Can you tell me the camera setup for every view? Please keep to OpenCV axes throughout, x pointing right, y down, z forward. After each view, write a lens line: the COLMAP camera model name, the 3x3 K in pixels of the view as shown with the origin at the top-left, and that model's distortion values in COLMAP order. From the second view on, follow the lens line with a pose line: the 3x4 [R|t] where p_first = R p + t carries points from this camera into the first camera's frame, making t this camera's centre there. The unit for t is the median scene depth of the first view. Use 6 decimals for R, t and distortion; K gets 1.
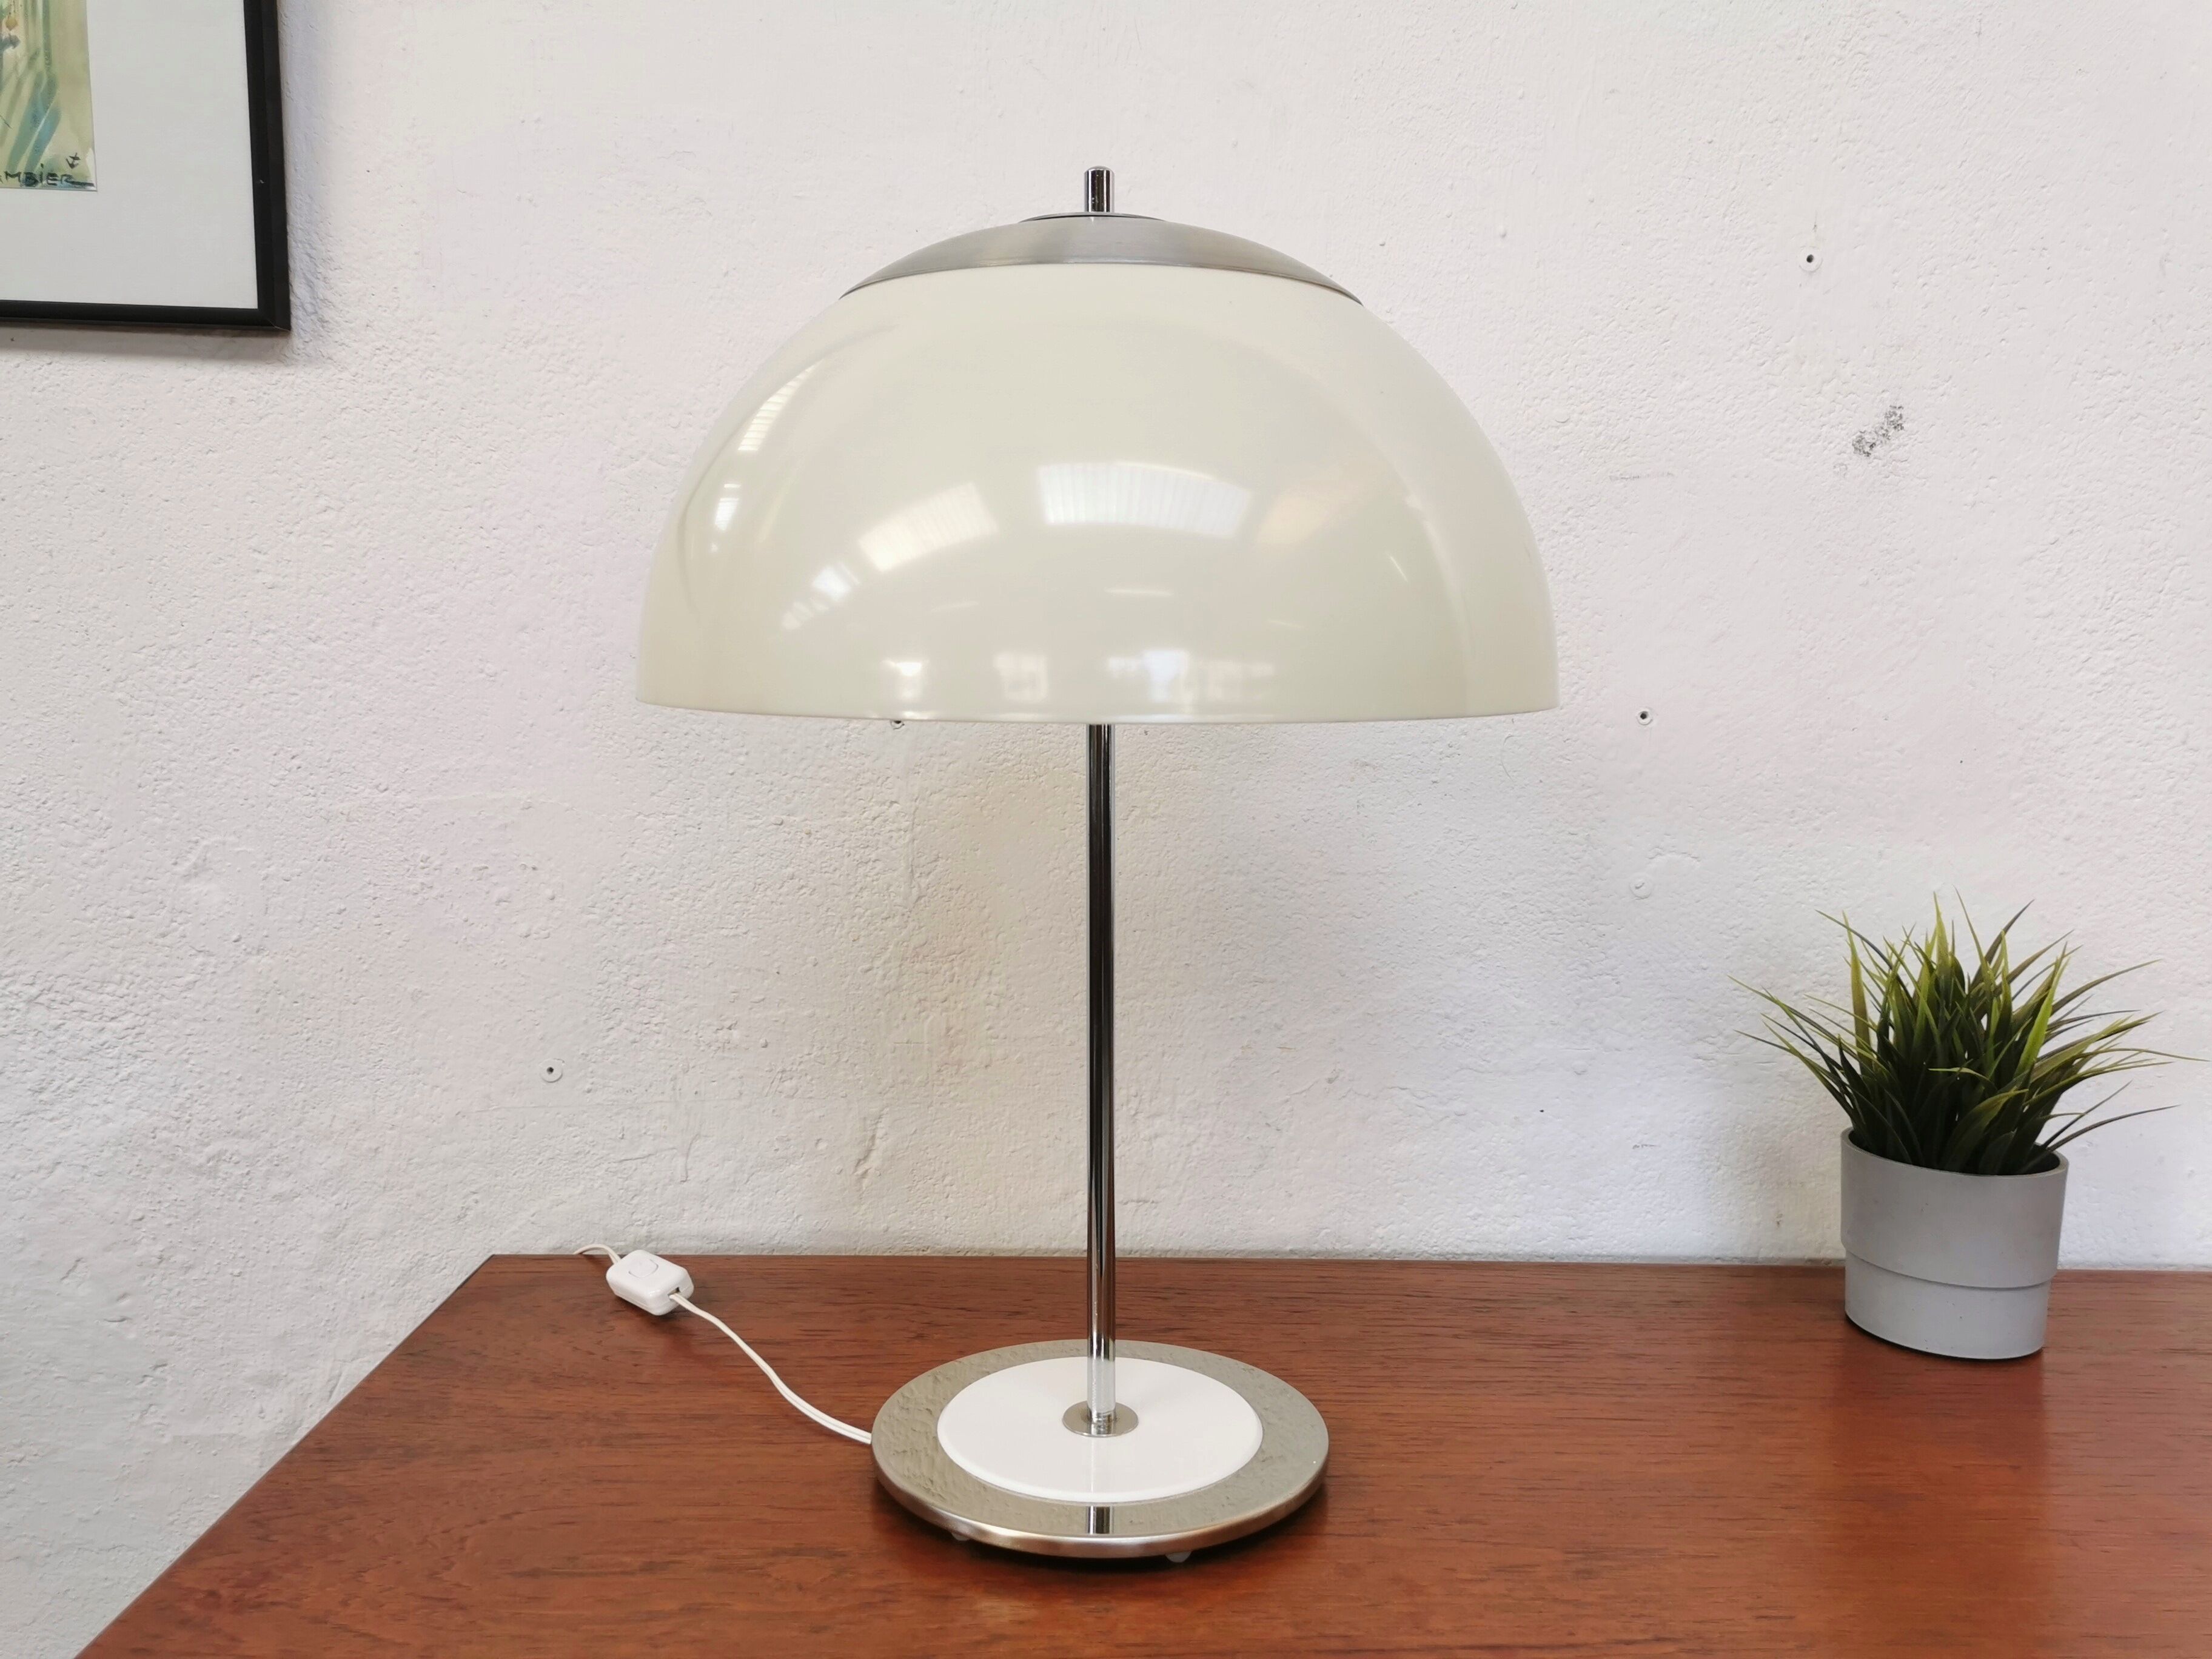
lens RADIAL K [[1695.3, 0, 1086.7], [0, 1695.3, 837.9], [0, 0, 1]] dist [0.036748, -0.045684]
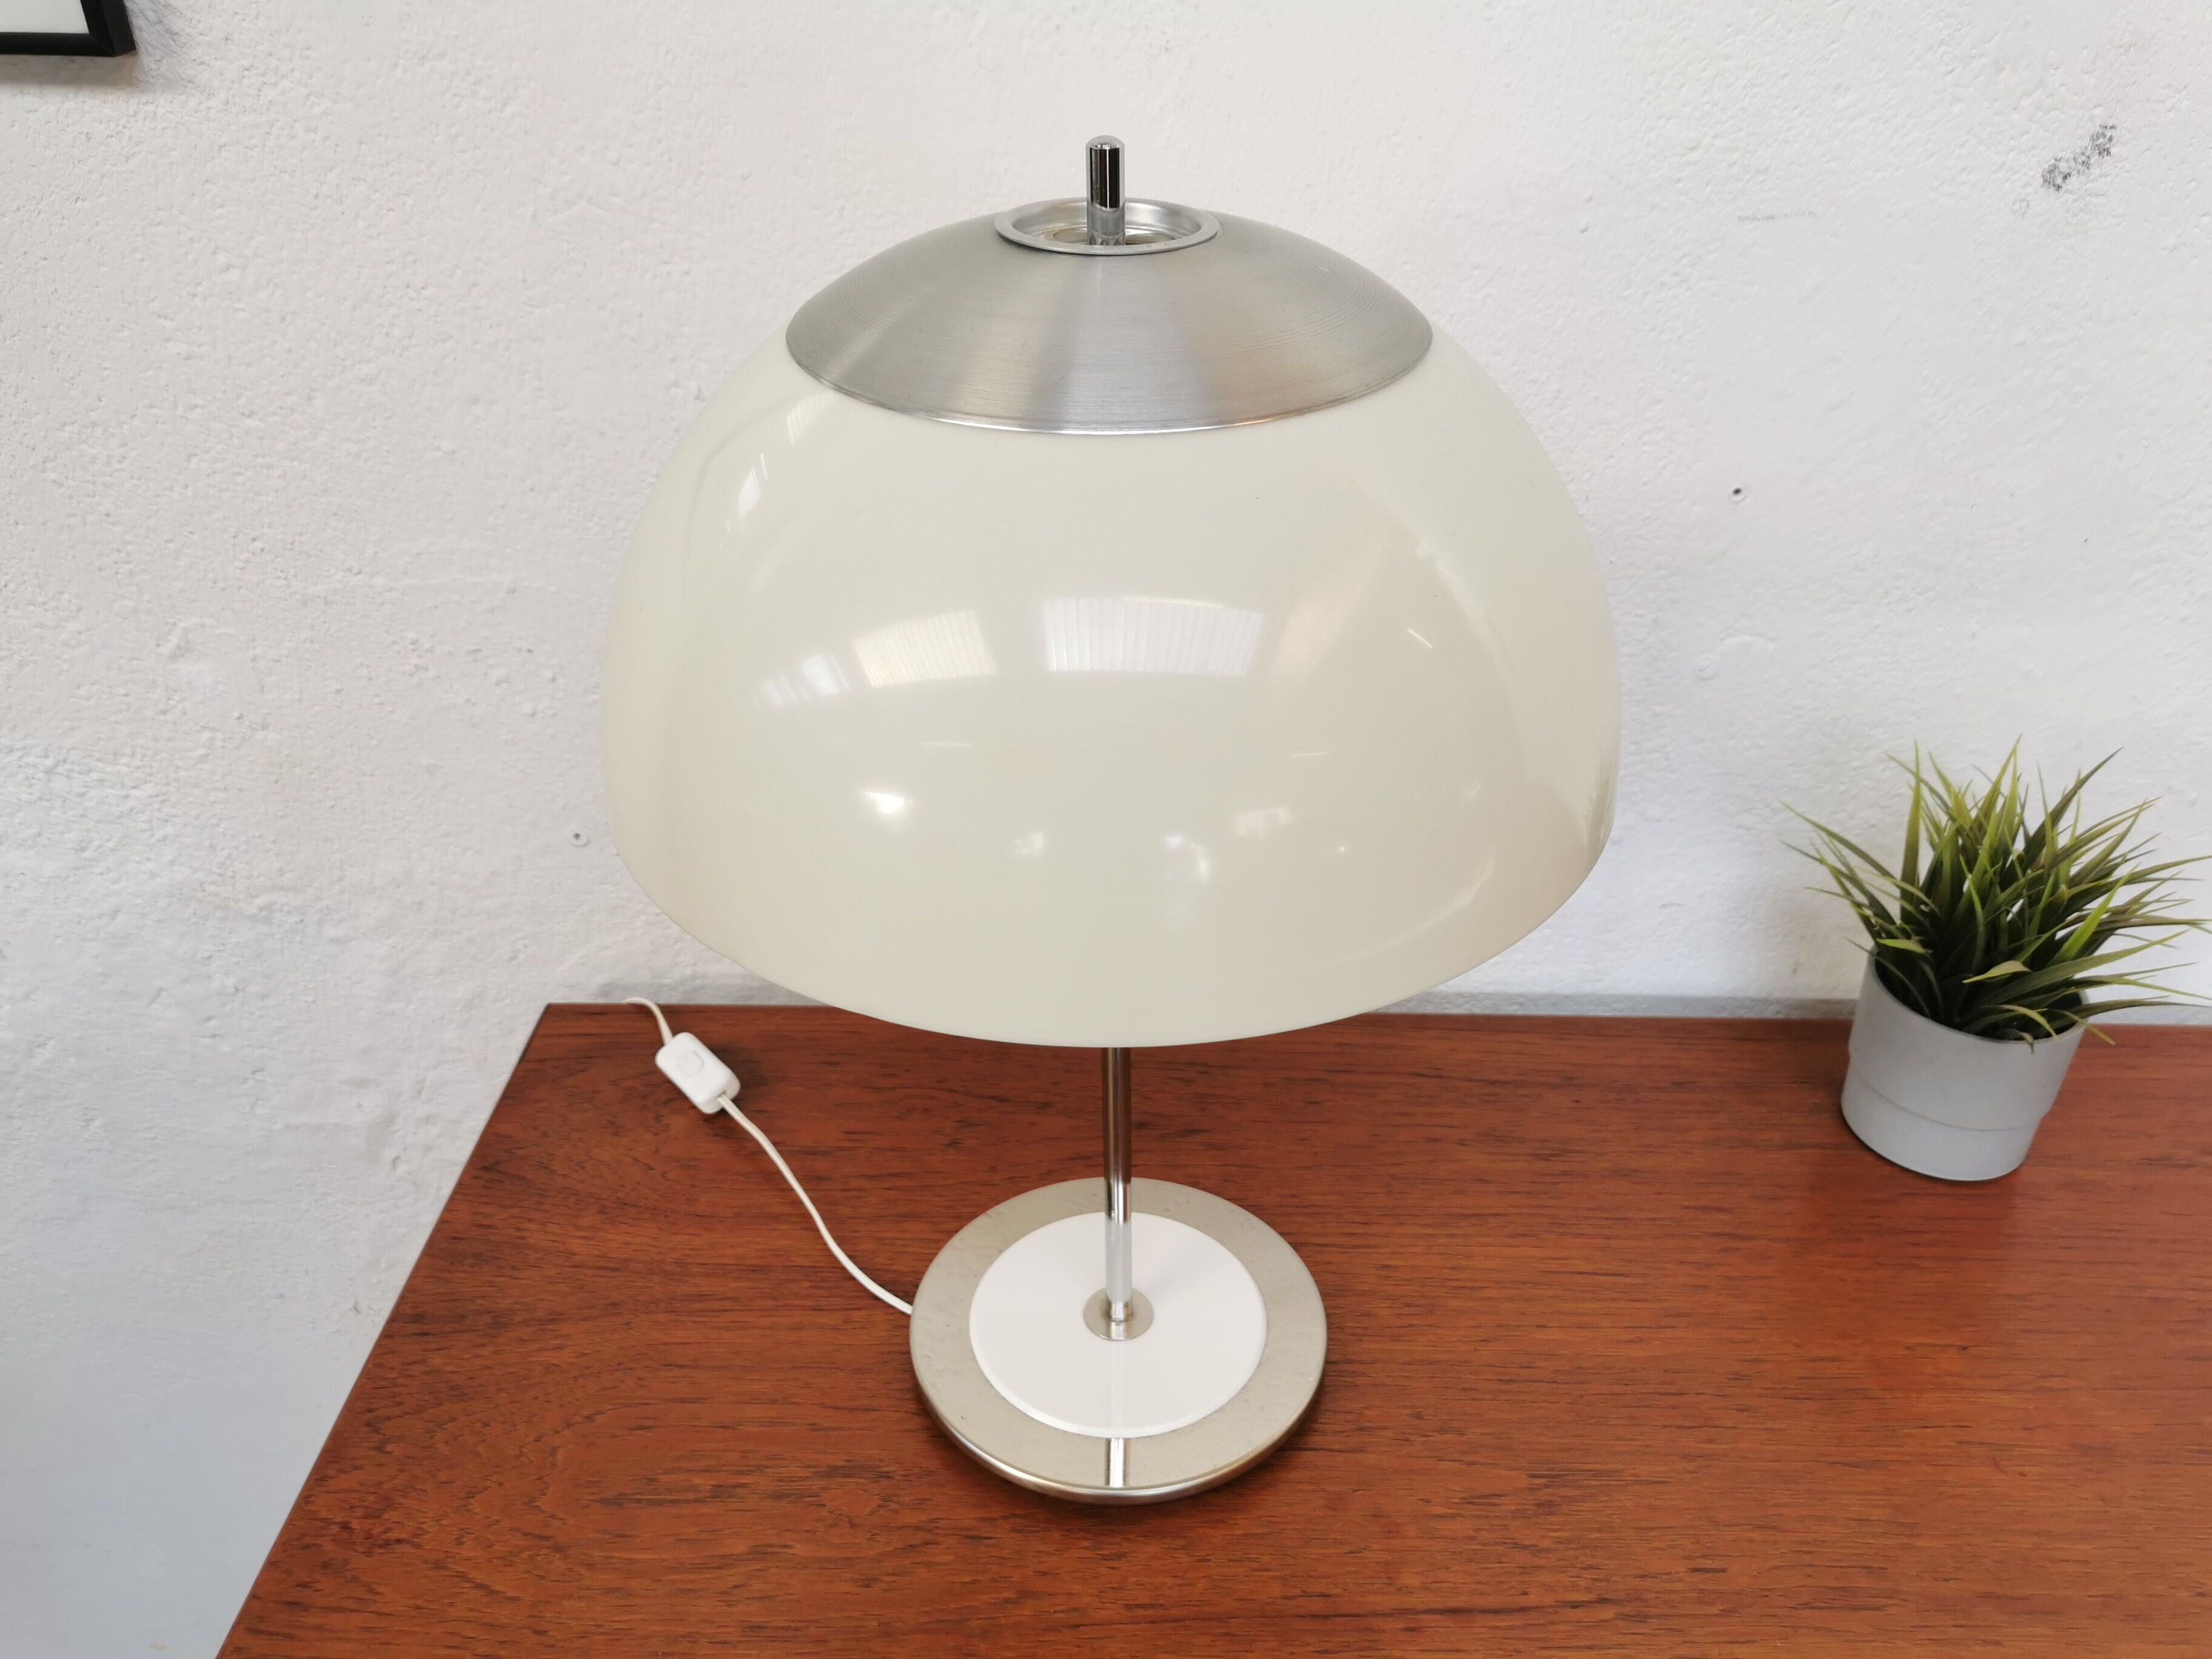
lens RADIAL K [[1695.3, 0, 1088.1], [0, 1695.3, 842.4], [0, 0, 1]] dist [0.036748, -0.045684]
pose [[0.999530, 0.001267, -0.030628, 0.016114], [0.011975, 0.903609, 0.428192, -0.296811], [0.028219, -0.428357, 0.903169, 0.108702]]
